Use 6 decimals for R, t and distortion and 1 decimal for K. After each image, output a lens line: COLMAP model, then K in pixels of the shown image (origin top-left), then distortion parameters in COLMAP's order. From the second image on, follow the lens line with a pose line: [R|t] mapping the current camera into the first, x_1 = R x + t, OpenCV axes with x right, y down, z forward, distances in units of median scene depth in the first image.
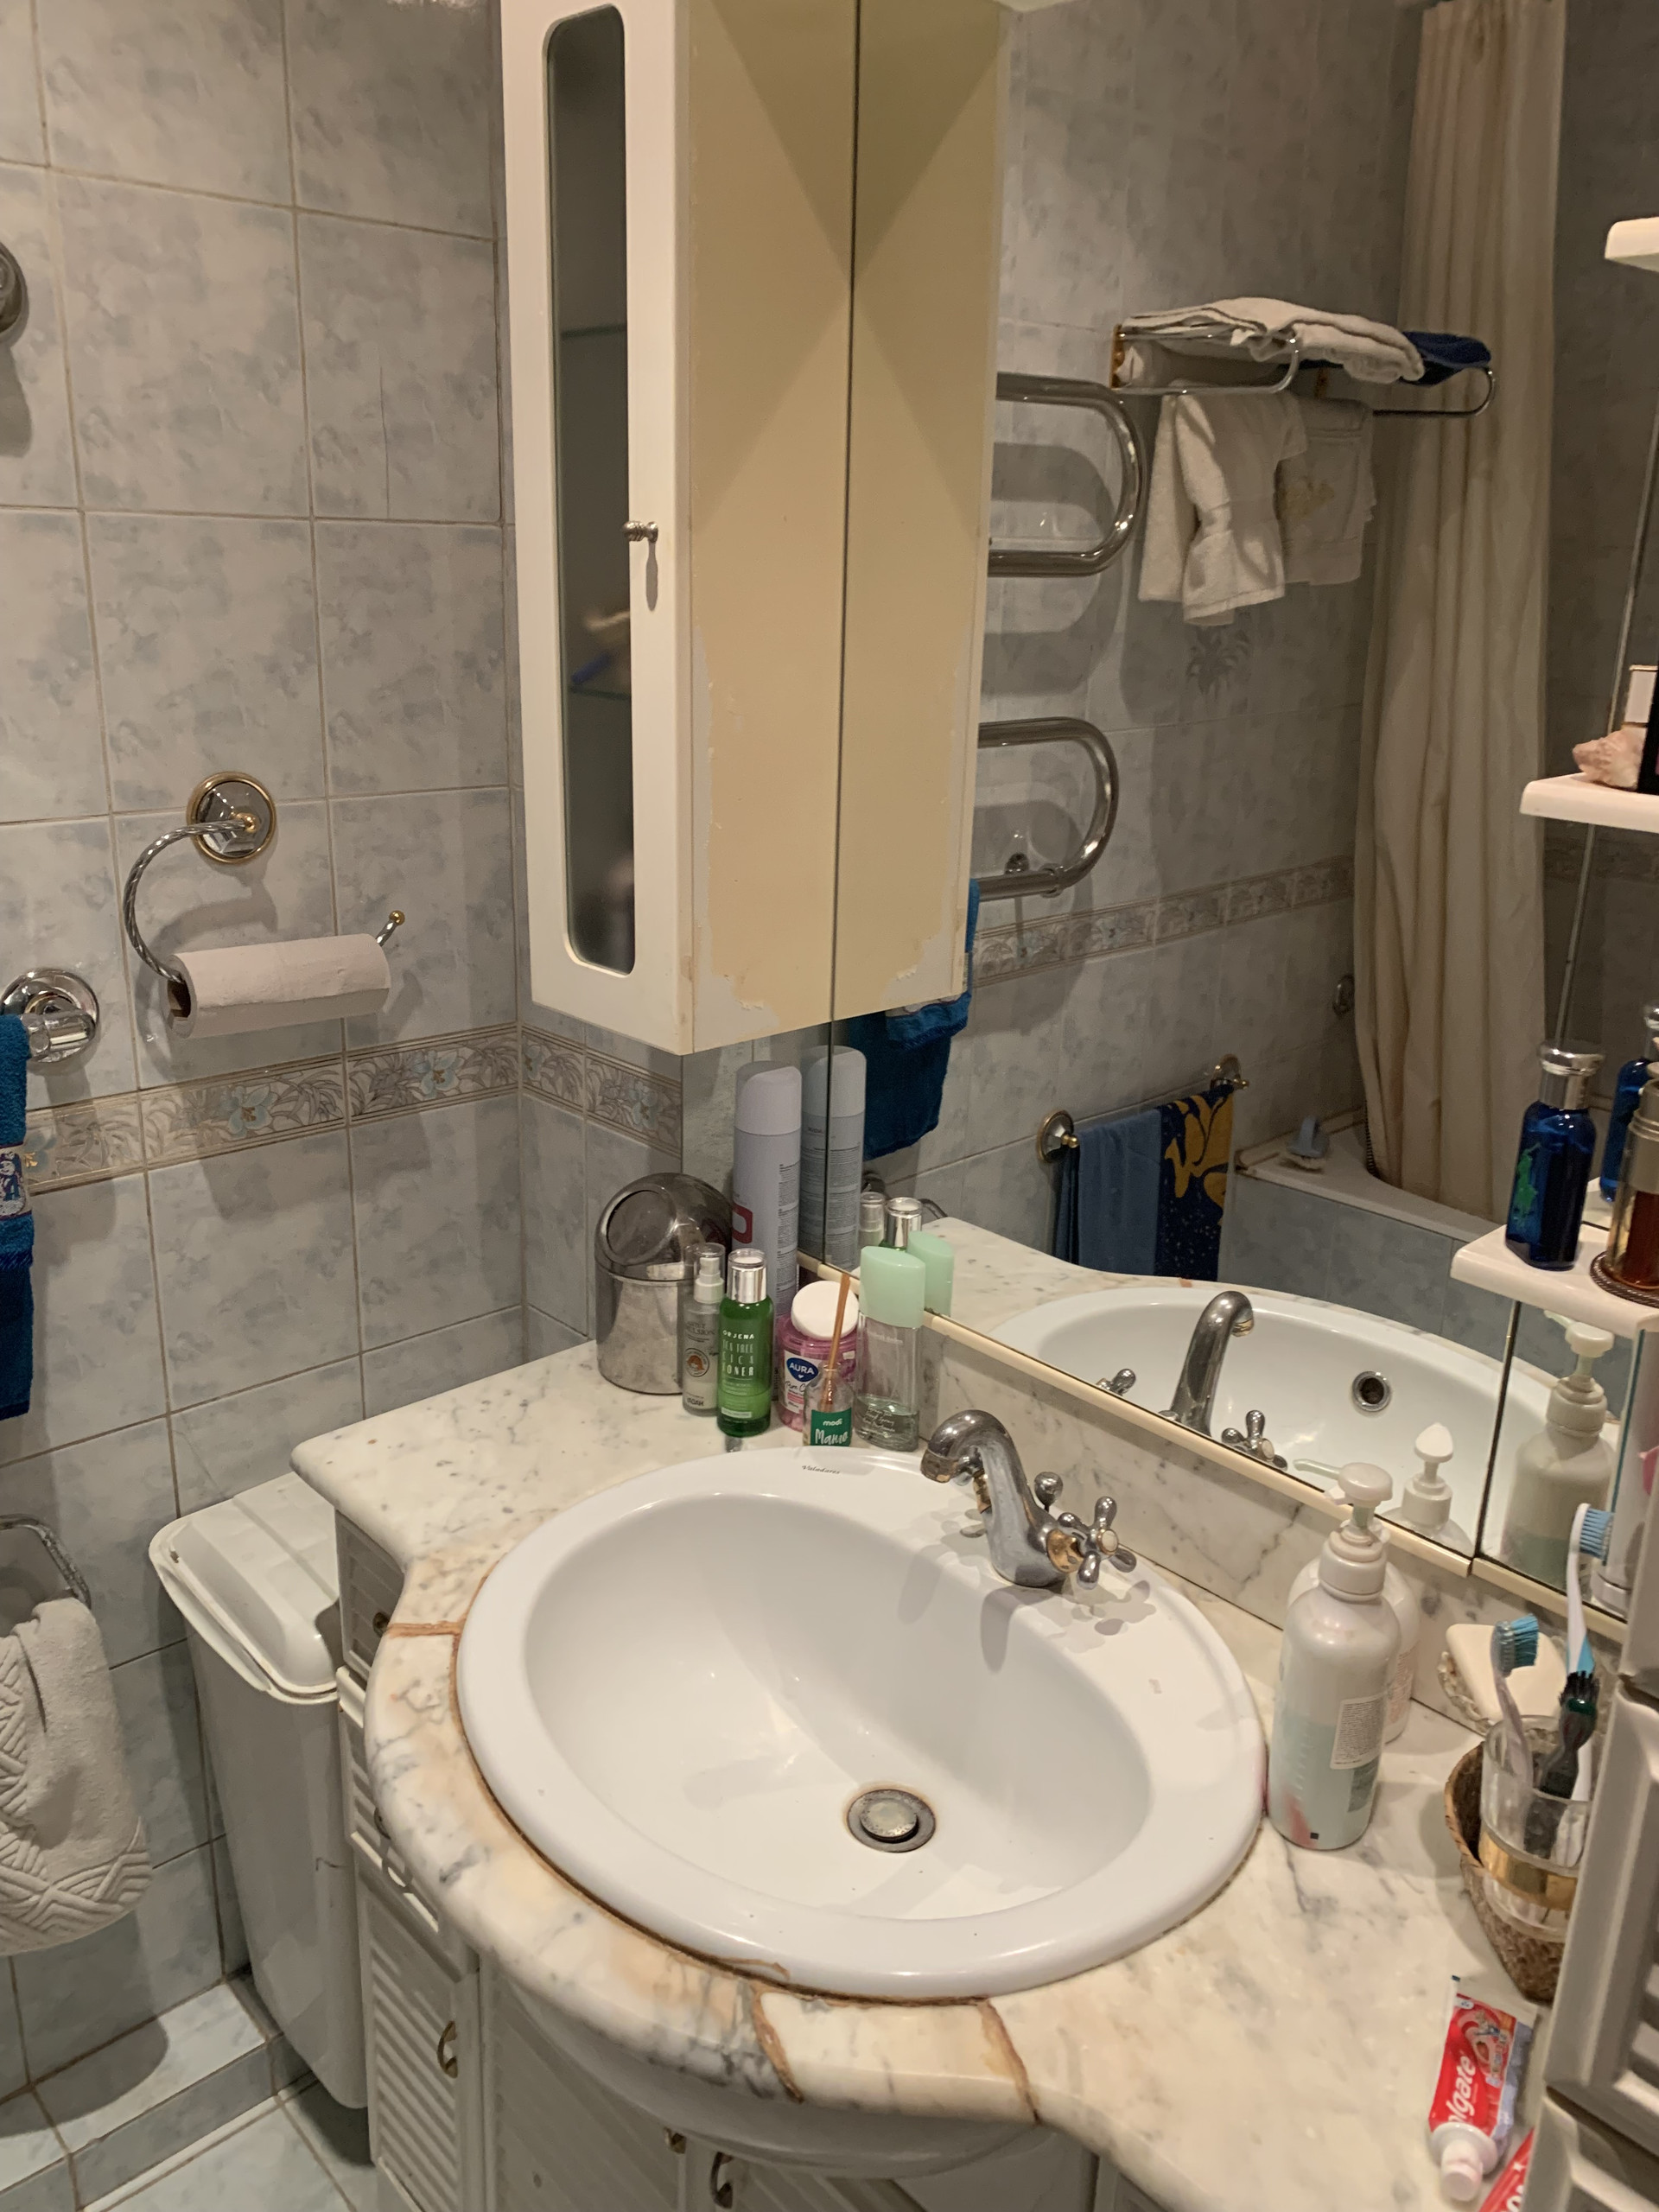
lens RADIAL K [[1698.6, 0, 829.8], [0, 1698.6, 1082.2], [0, 0, 1]] dist [0.027598, -0.028745]
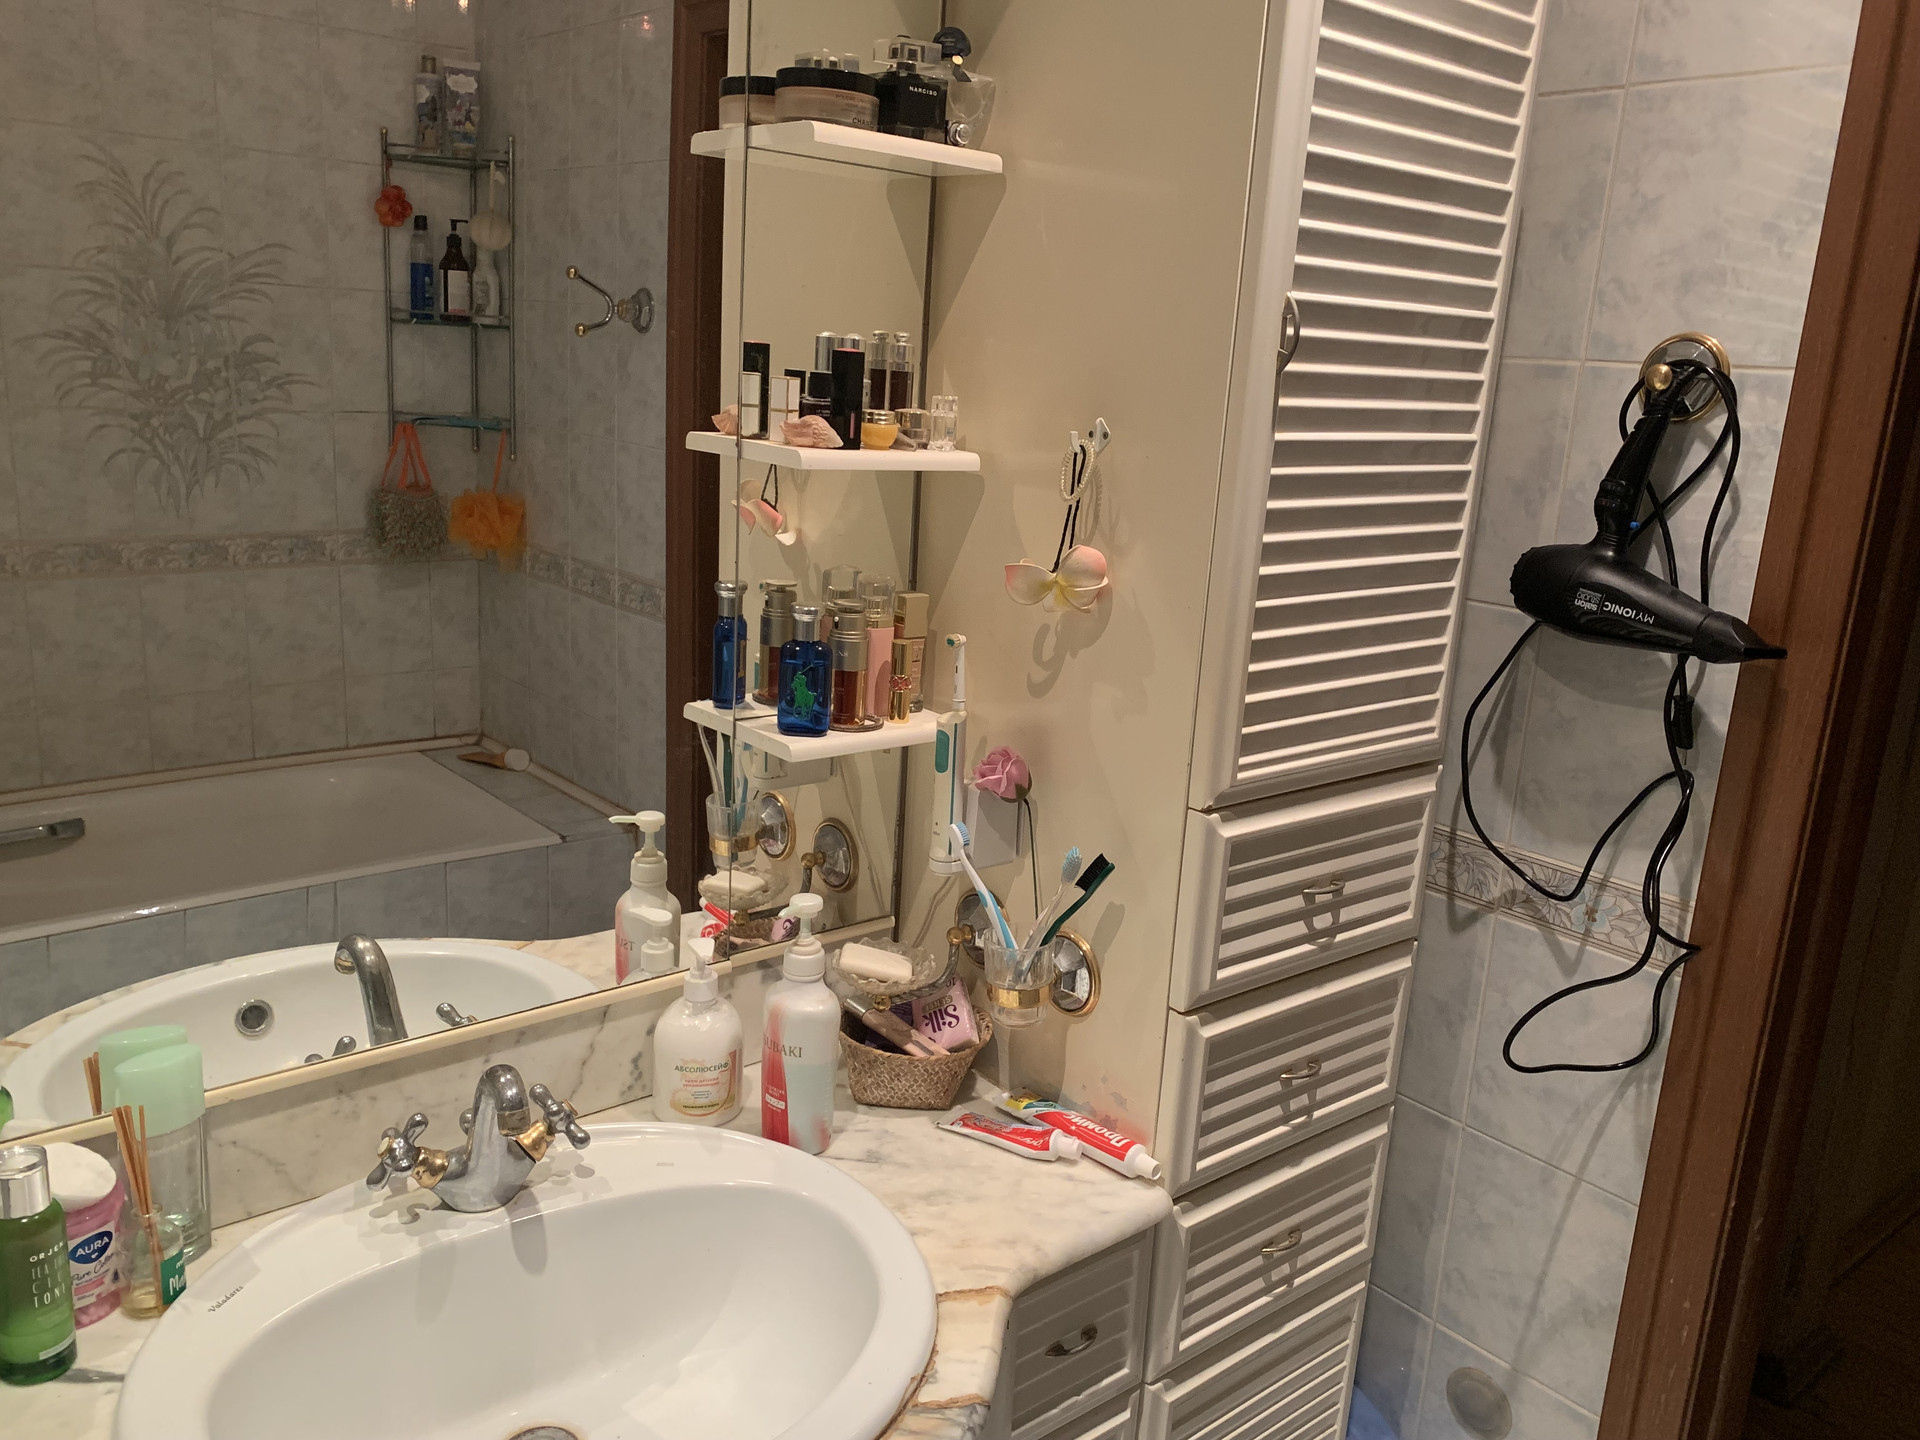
lens RADIAL K [[1474.3, 0, 956.2], [0, 1474.3, 720.1], [0, 0, 1]] dist [0.027598, -0.028745]
pose [[0.084097, -0.279943, 0.956326, -0.576836], [0.255704, 0.933651, 0.250820, -0.142181], [-0.963090, 0.223444, 0.150100, 0.395527]]
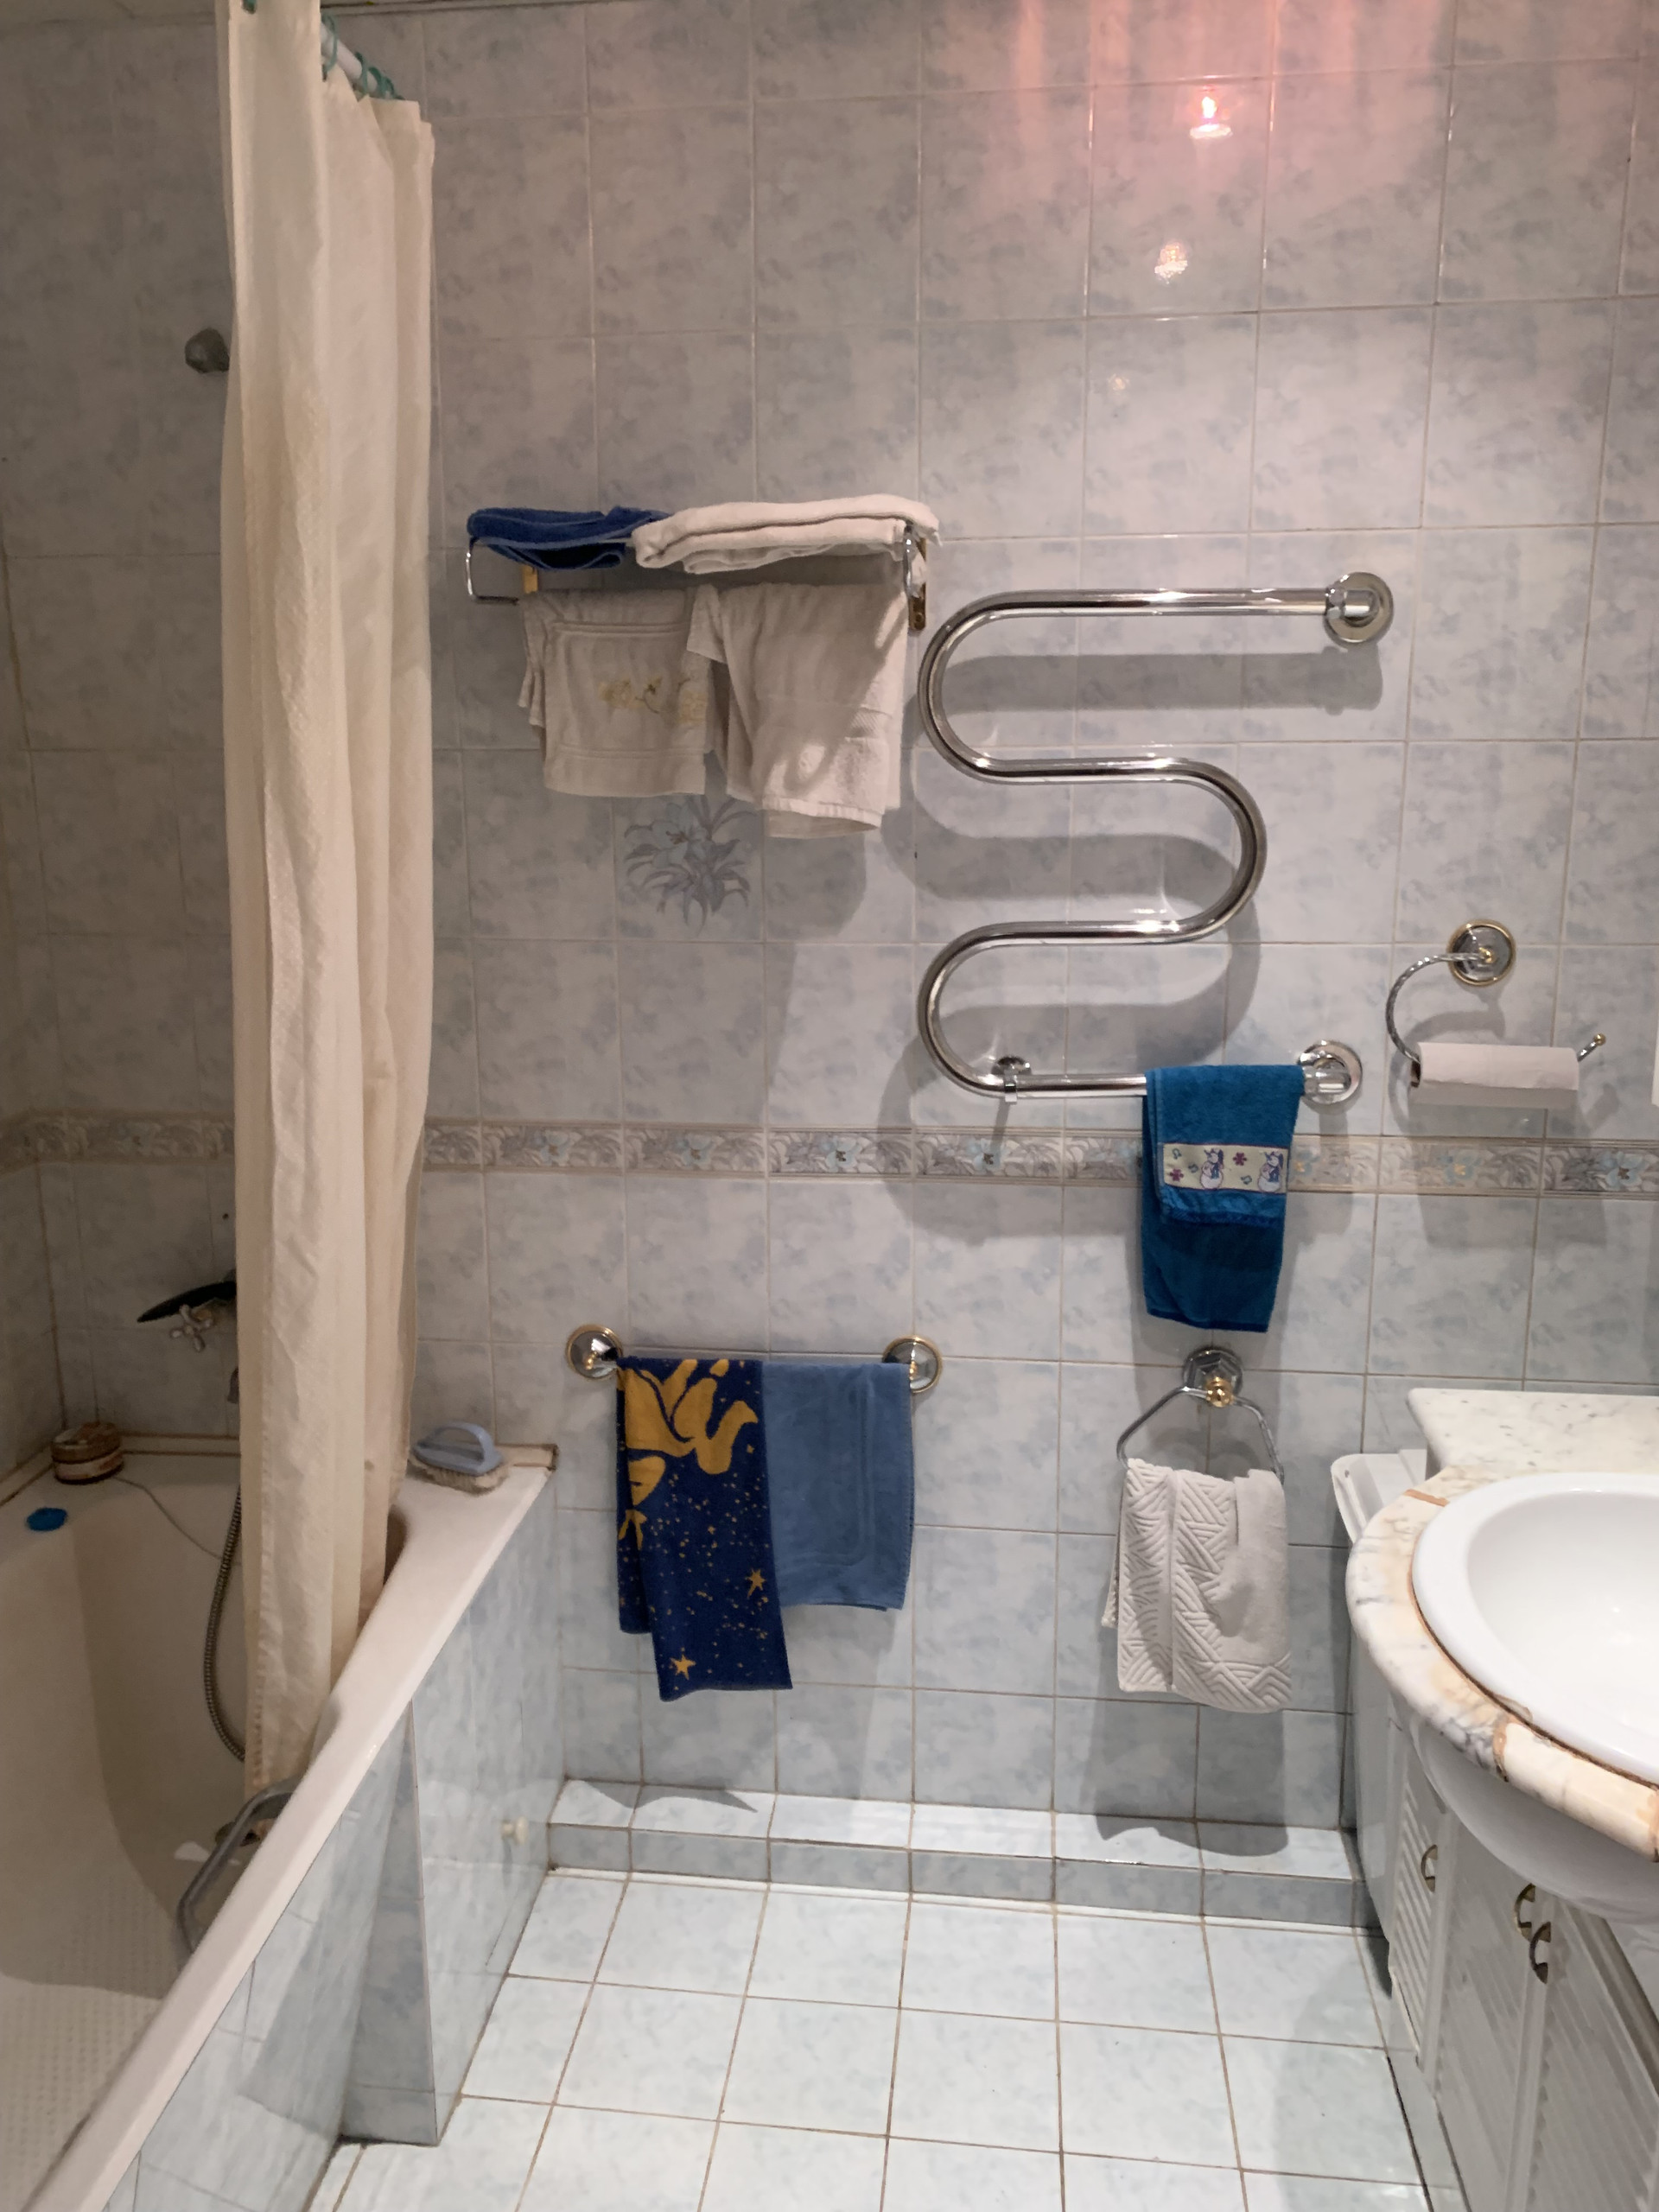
lens RADIAL K [[1698.6, 0, 823.0], [0, 1698.6, 1109.2], [0, 0, 1]] dist [0.027598, -0.028745]
pose [[0.651117, 0.135178, -0.746842, 0.353530], [-0.201807, 0.979424, 0.001333, 0.075792], [0.731656, 0.149850, 0.665000, -0.294871]]
